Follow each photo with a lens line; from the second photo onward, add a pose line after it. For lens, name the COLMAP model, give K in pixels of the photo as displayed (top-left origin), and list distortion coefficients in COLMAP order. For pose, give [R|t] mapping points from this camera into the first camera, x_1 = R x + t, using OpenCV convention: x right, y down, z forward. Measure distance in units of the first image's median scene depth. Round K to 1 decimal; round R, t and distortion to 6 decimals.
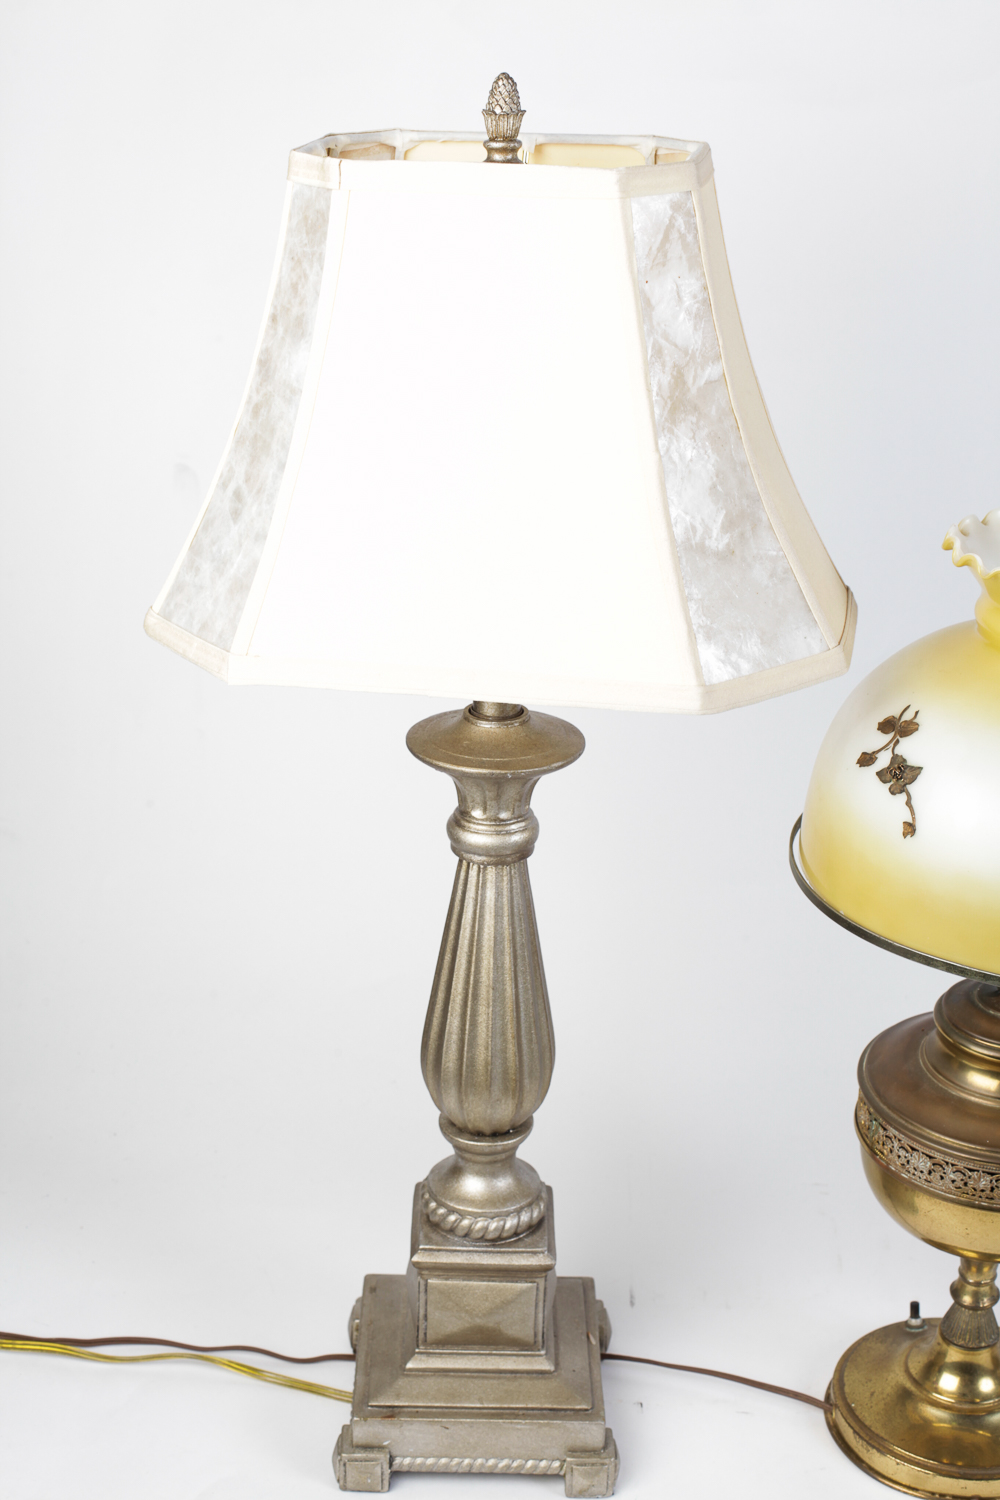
lens RADIAL K [[2245.0, 0, 500.0], [0, 2245.0, 750.0], [0, 0, 1]] dist [-0.173671, 0.111971]
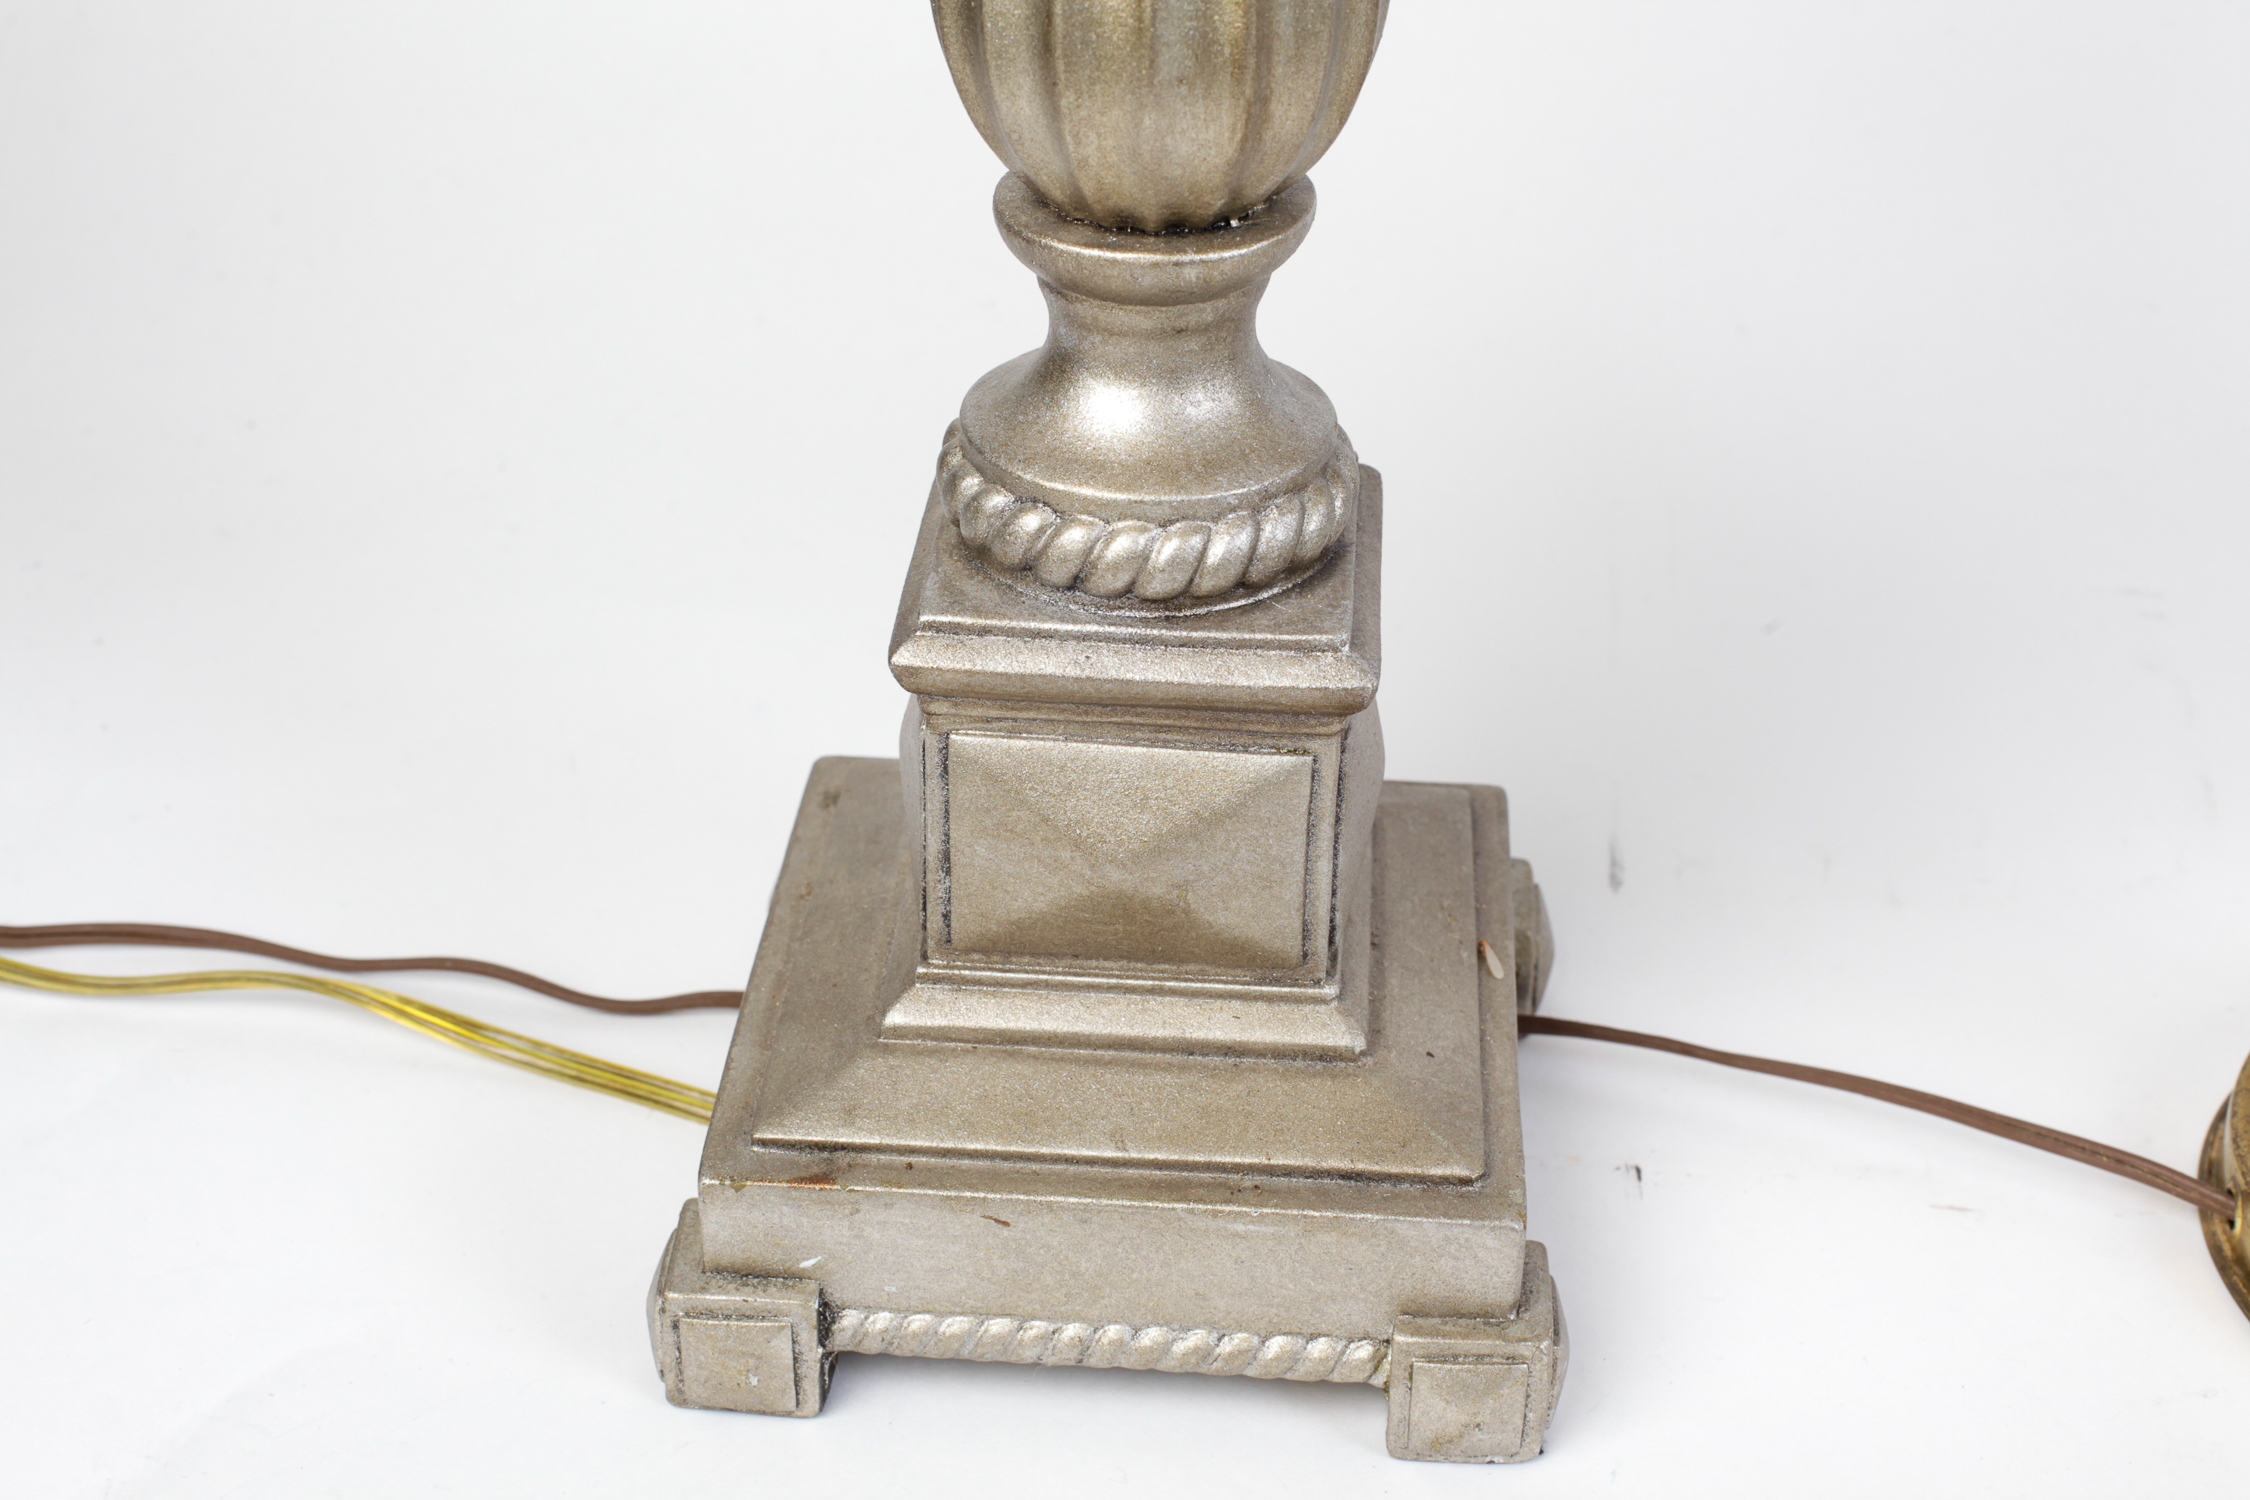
lens RADIAL K [[3452.8, 0, 1125.0], [0, 3452.8, 750.0], [0, 0, 1]] dist [-0.212499, 0.227603]
pose [[0.996933, 0.029460, -0.072500, 0.025156], [-0.017075, 0.986002, 0.165857, 0.163806], [0.076371, -0.164111, 0.983481, 0.546520]]
